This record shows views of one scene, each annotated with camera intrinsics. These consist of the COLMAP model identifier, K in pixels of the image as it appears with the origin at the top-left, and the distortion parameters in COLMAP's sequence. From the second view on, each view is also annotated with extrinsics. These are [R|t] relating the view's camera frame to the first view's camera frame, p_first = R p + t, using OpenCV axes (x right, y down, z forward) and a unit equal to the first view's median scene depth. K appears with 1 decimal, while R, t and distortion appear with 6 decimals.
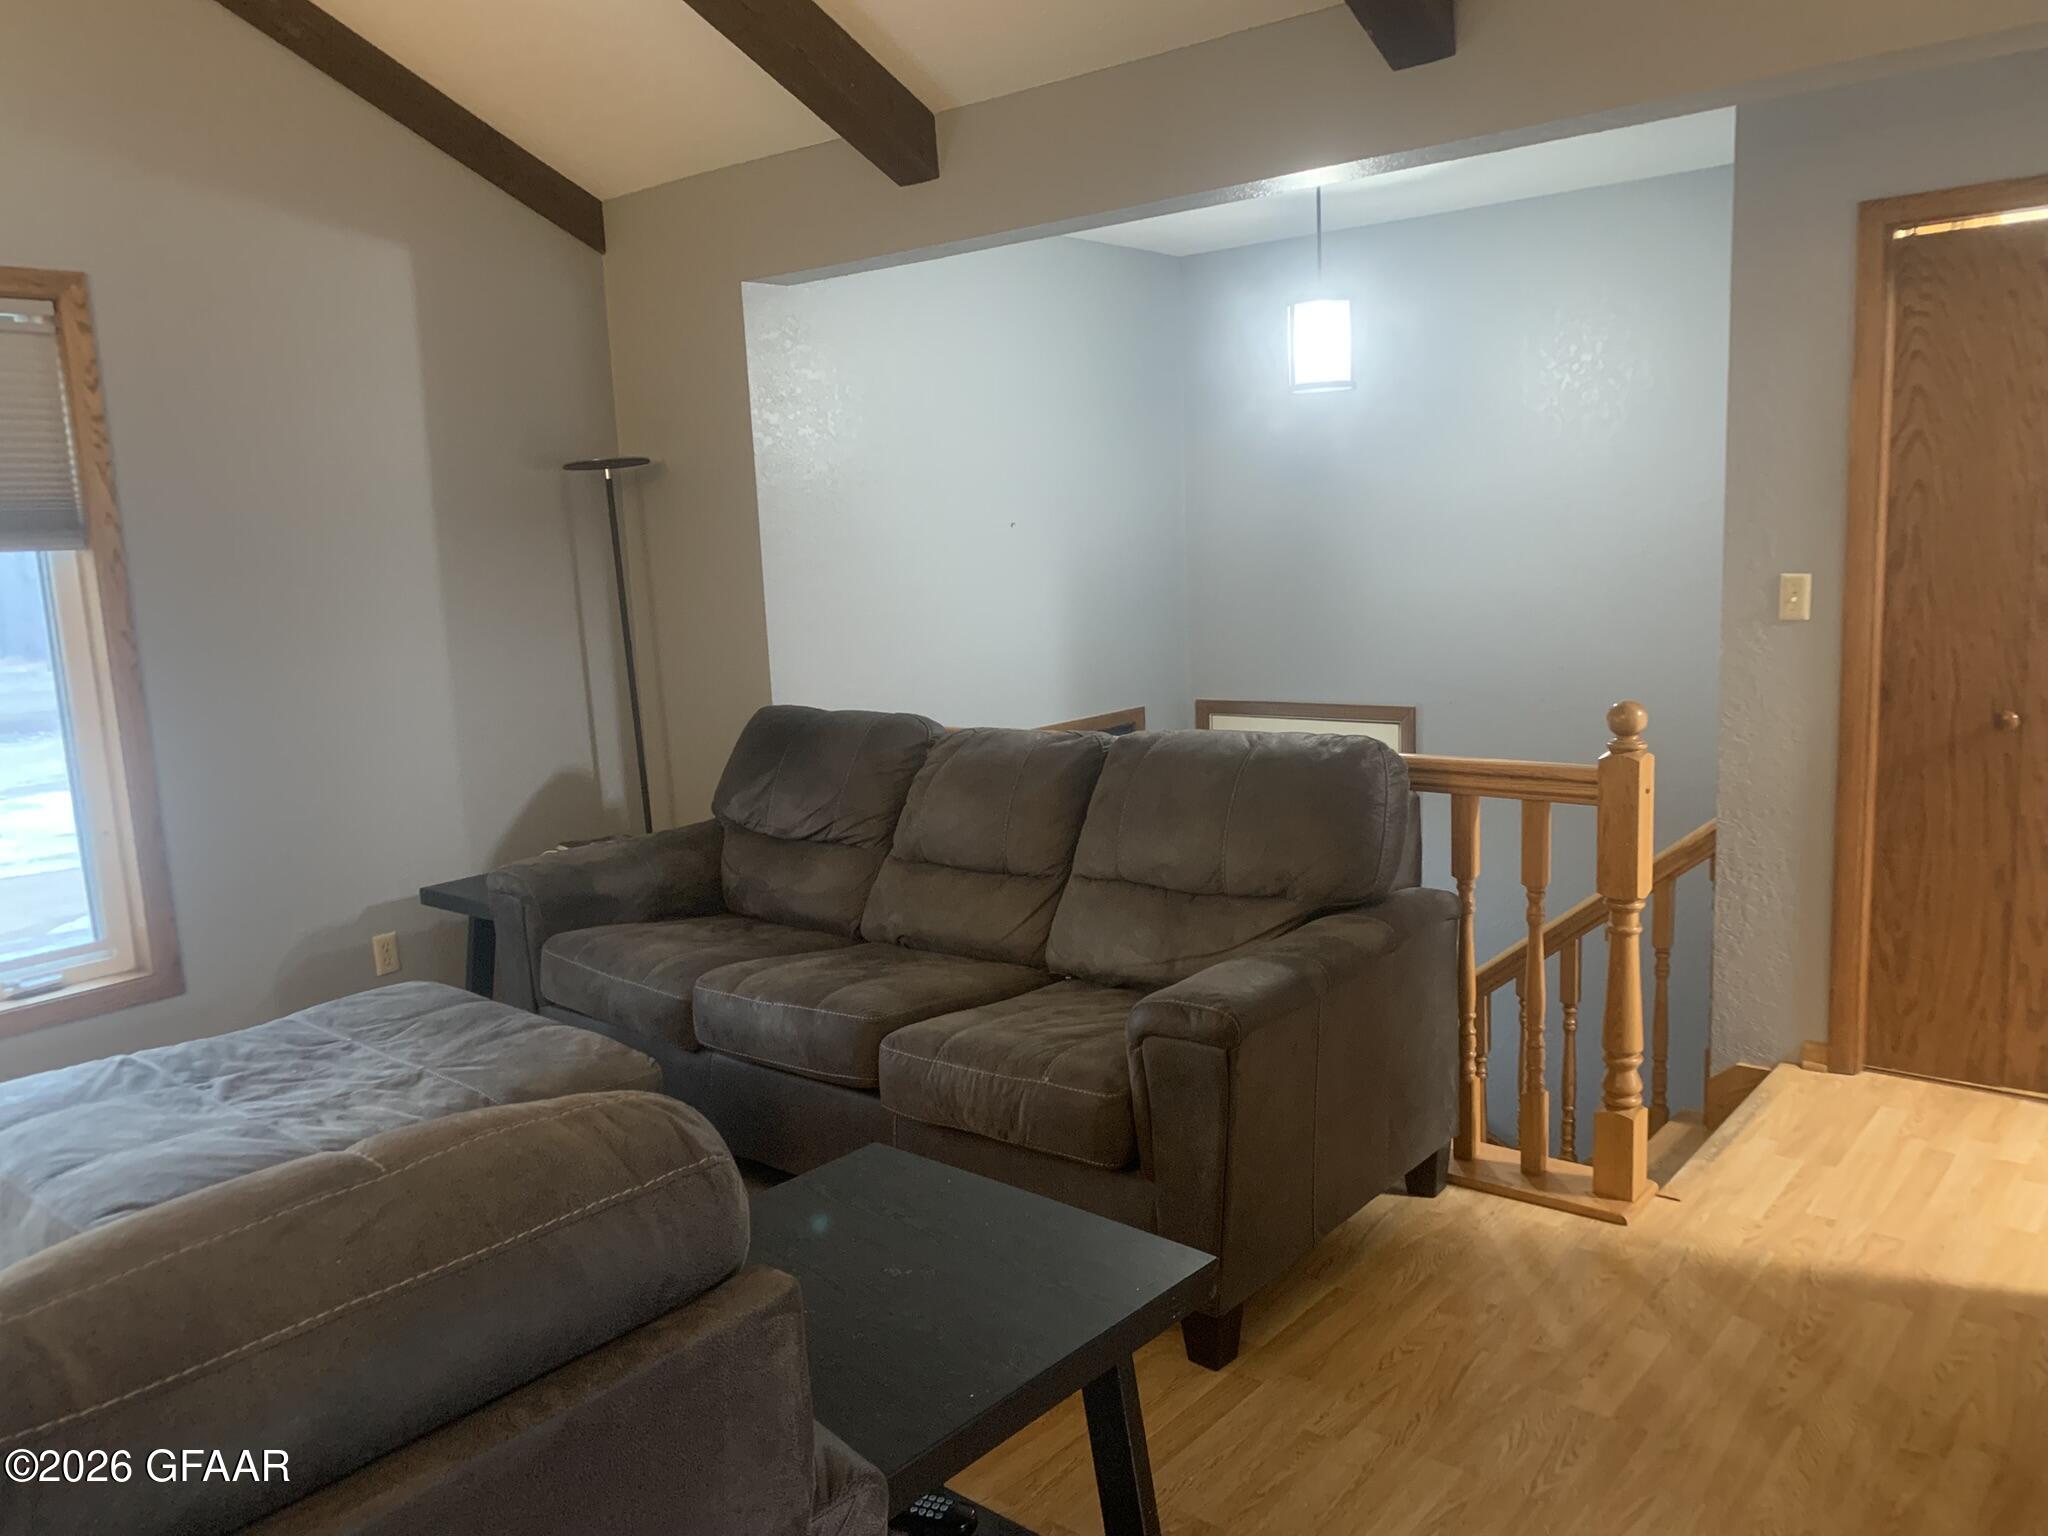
lens RADIAL K [[1554.7, 0, 1029.3], [0, 1554.7, 772.0], [0, 0, 1]] dist [0.054752, -0.077181]
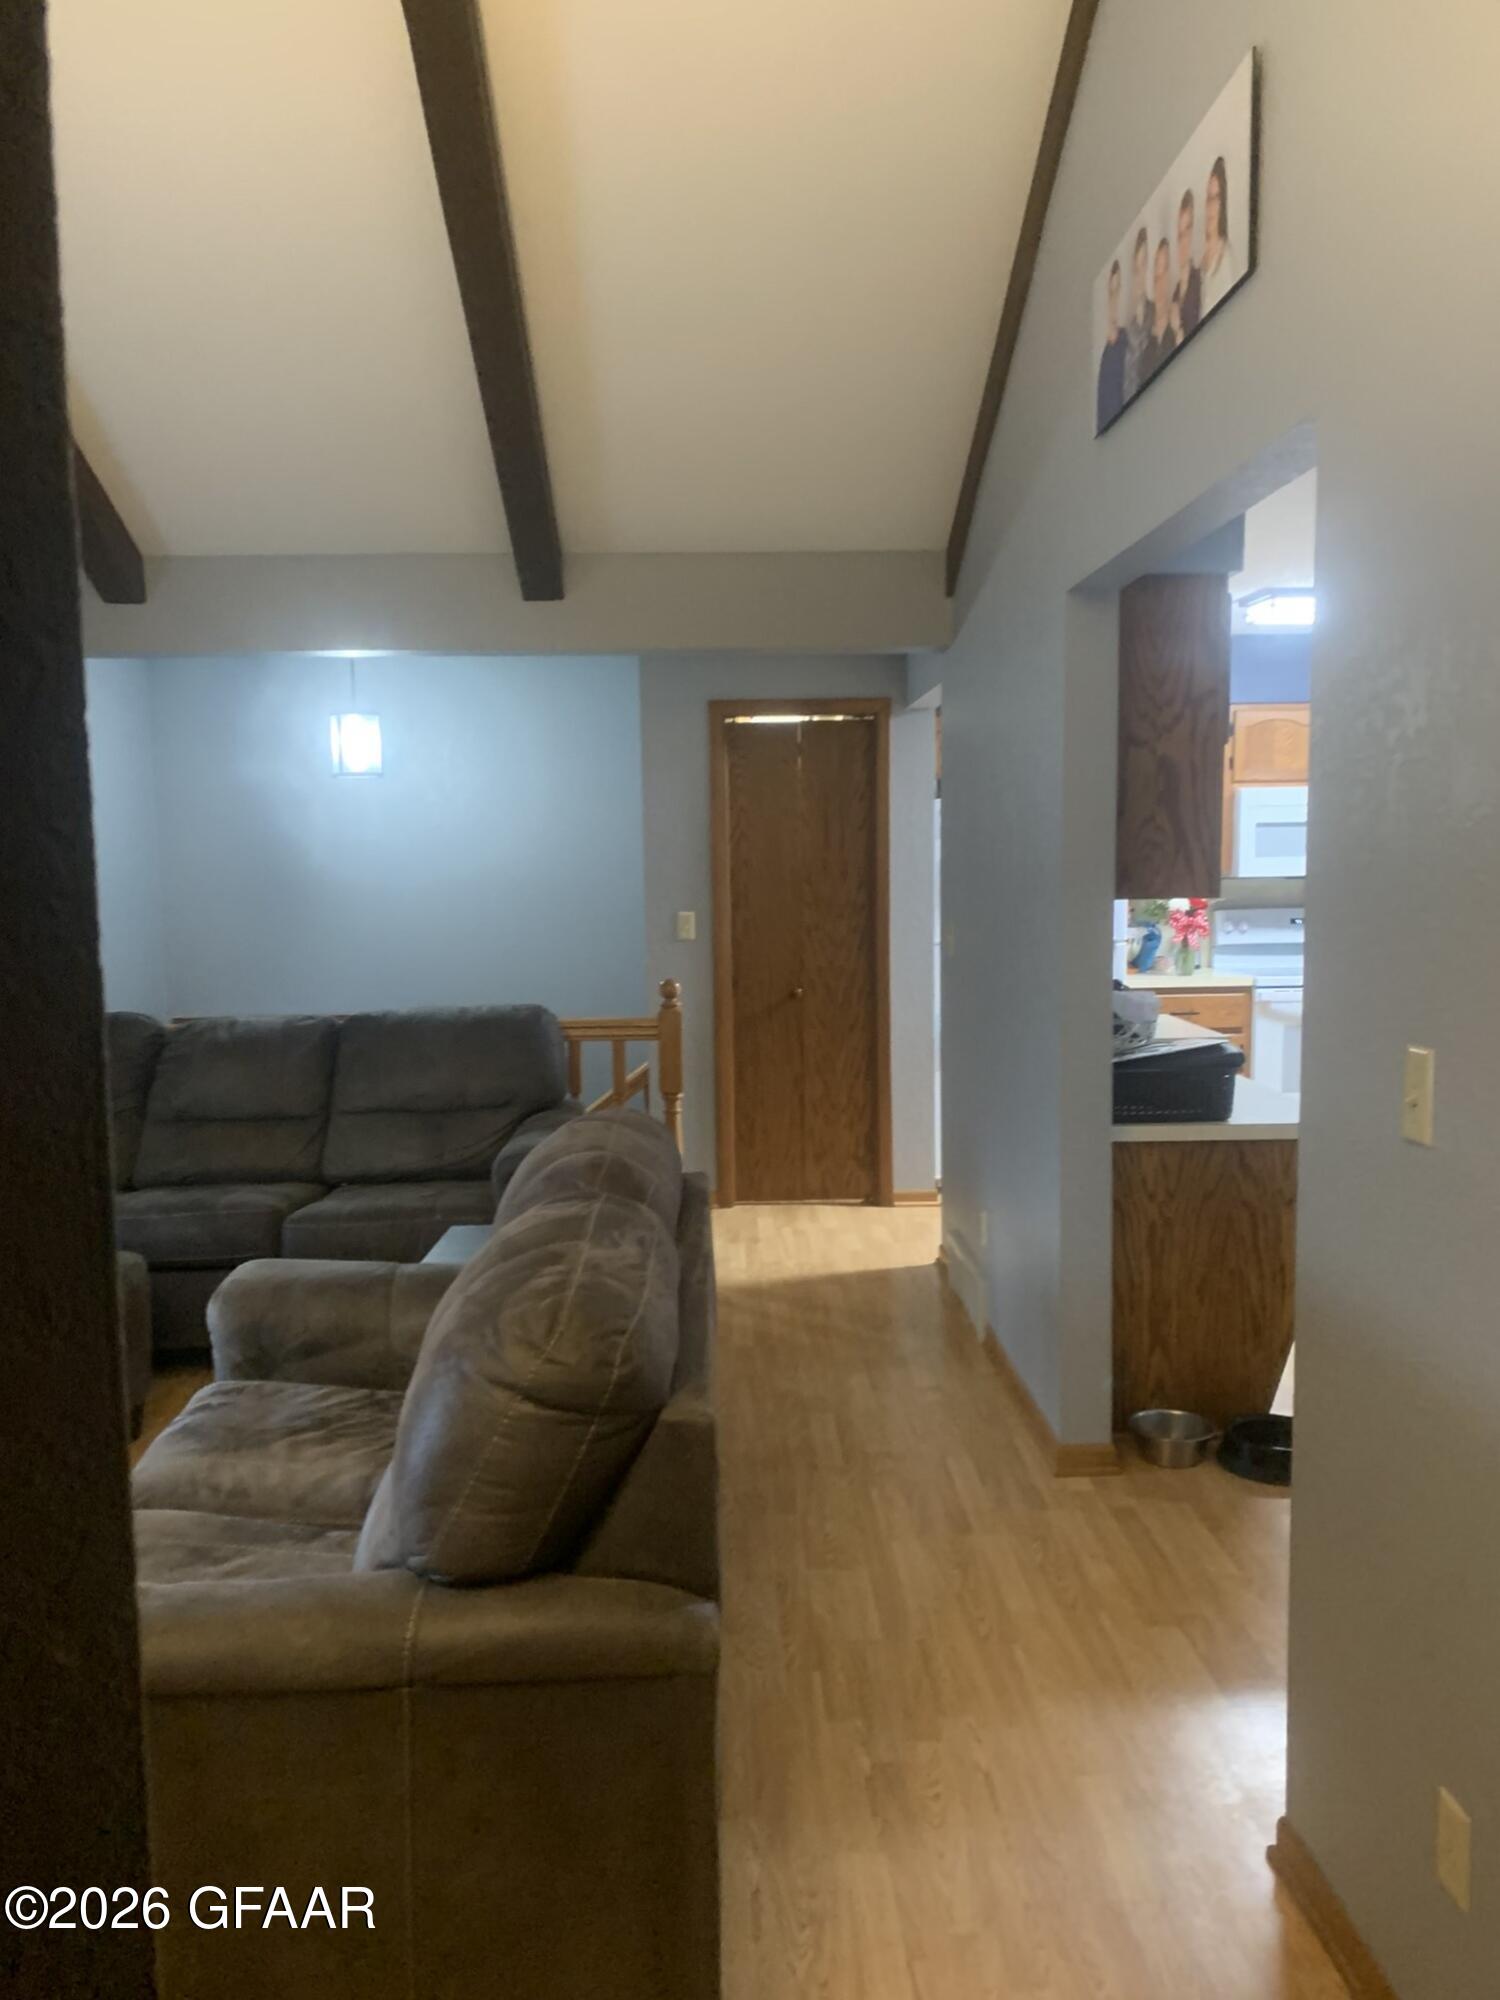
lens RADIAL K [[1518.2, 0, 744.2], [0, 1518.2, 1016.1], [0, 0, 1]] dist [0.054752, -0.077181]
pose [[0.760430, -0.033163, 0.648573, -0.551596], [0.081599, 0.995660, -0.044763, 0.066594], [-0.644273, 0.086962, 0.759835, -0.284358]]
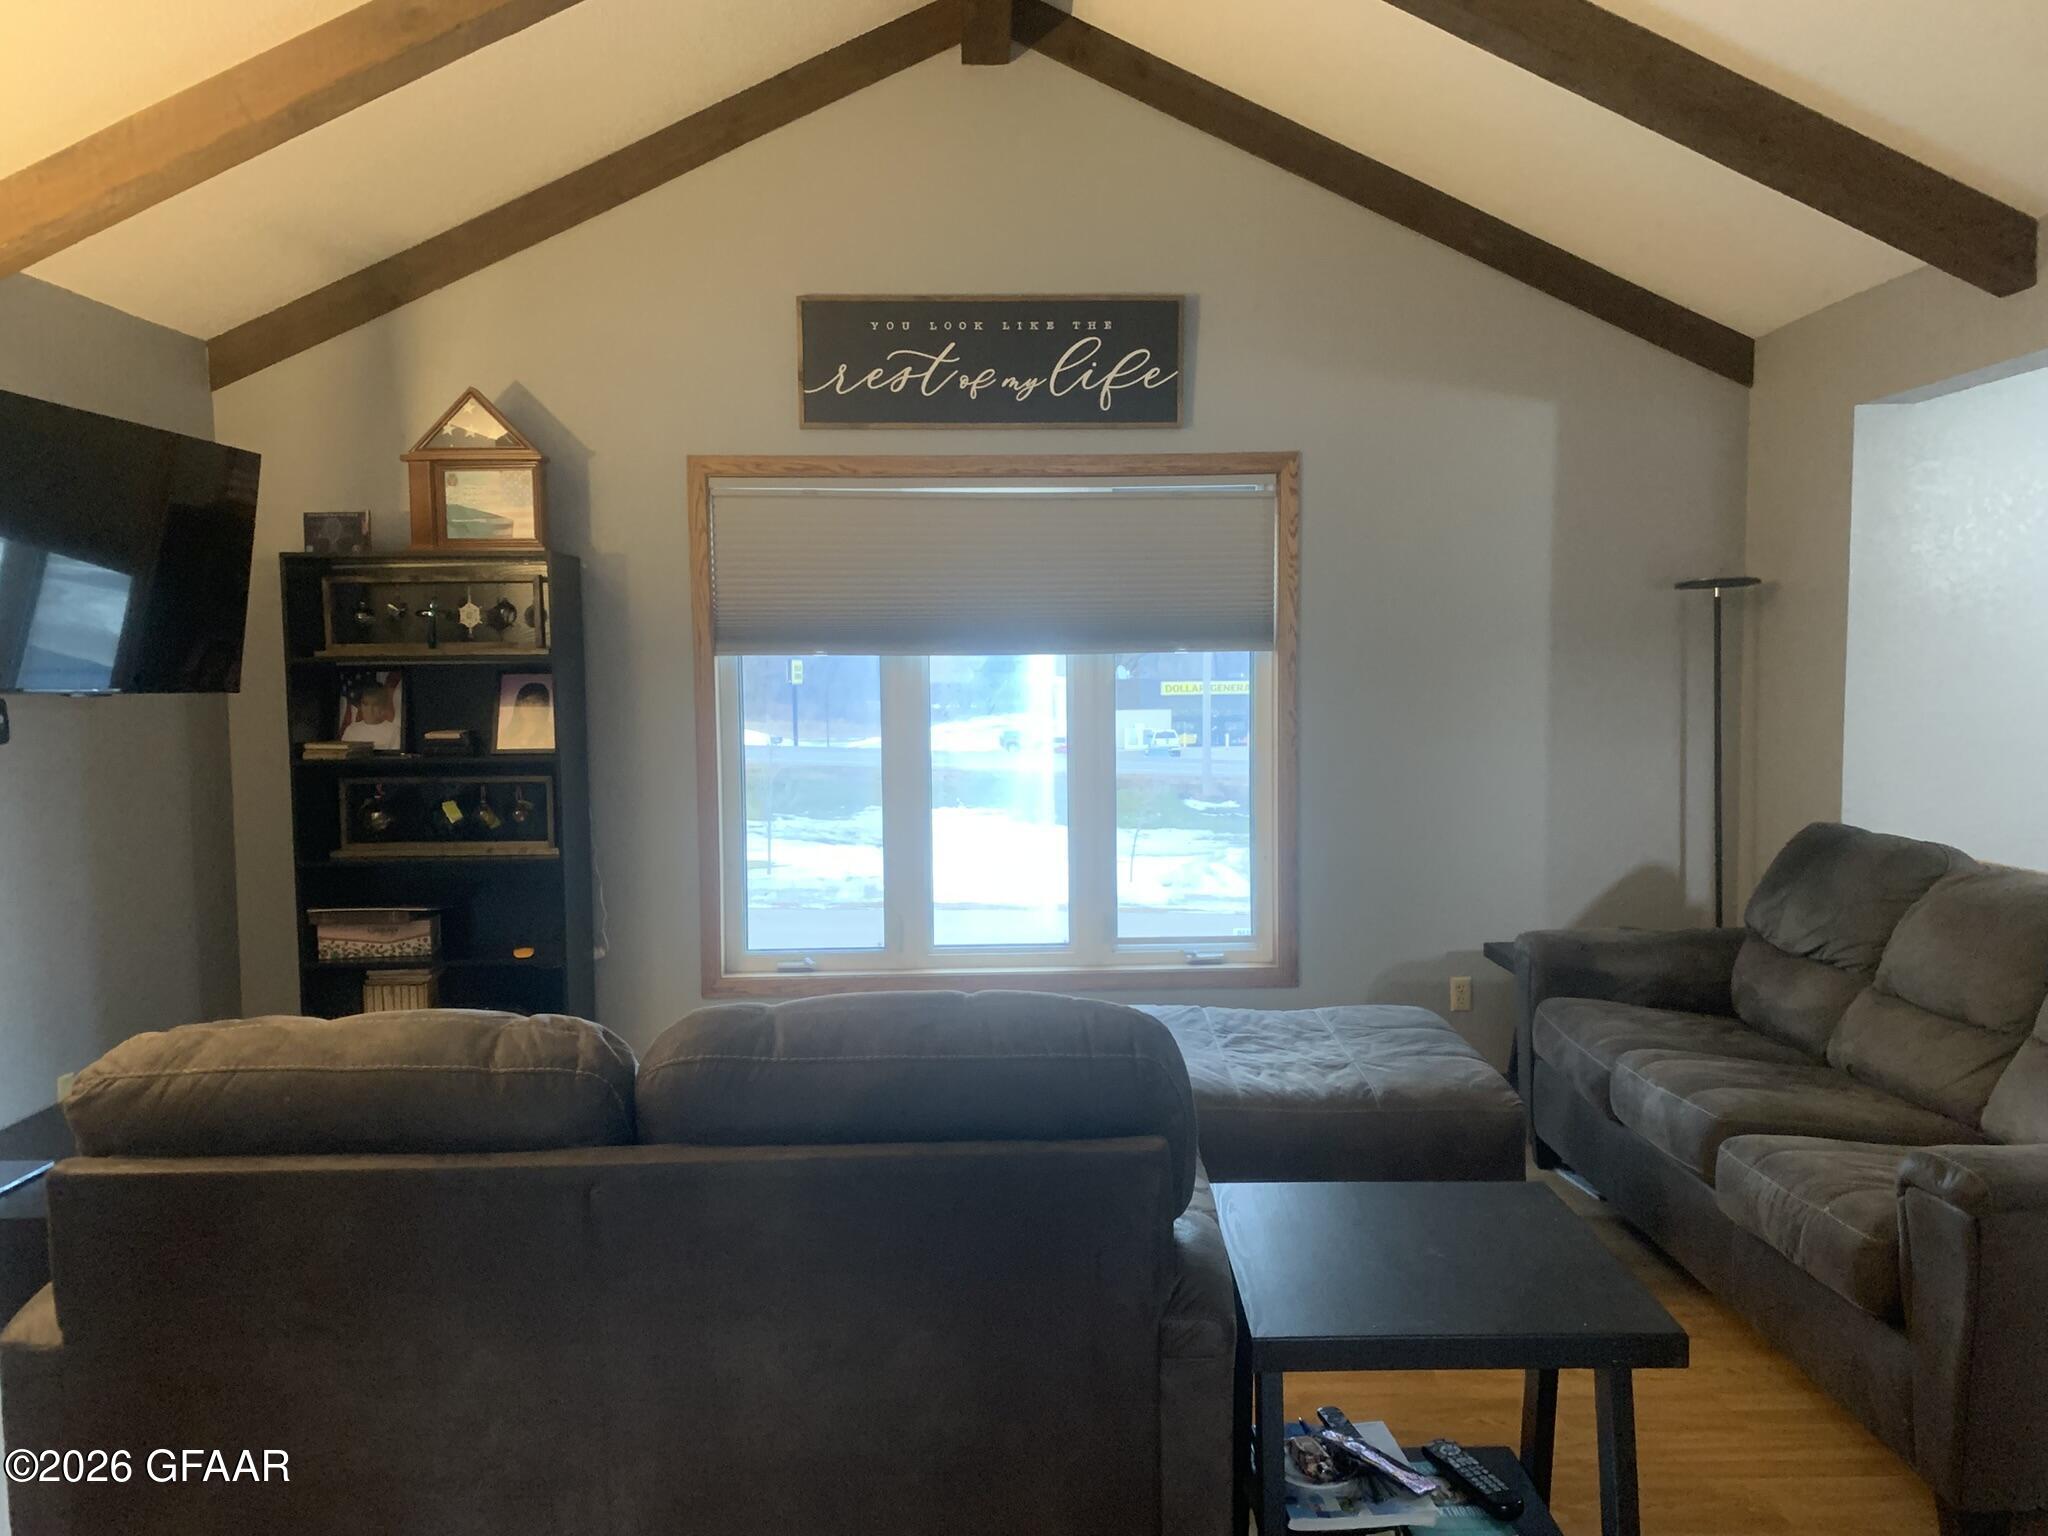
lens RADIAL K [[1554.7, 0, 1034.5], [0, 1554.7, 768.3], [0, 0, 1]] dist [0.054752, -0.077181]
pose [[0.652033, 0.086139, -0.753282, 0.306411], [-0.135519, 0.990767, -0.004008, -0.005852], [0.745981, 0.104697, 0.657686, -0.046624]]
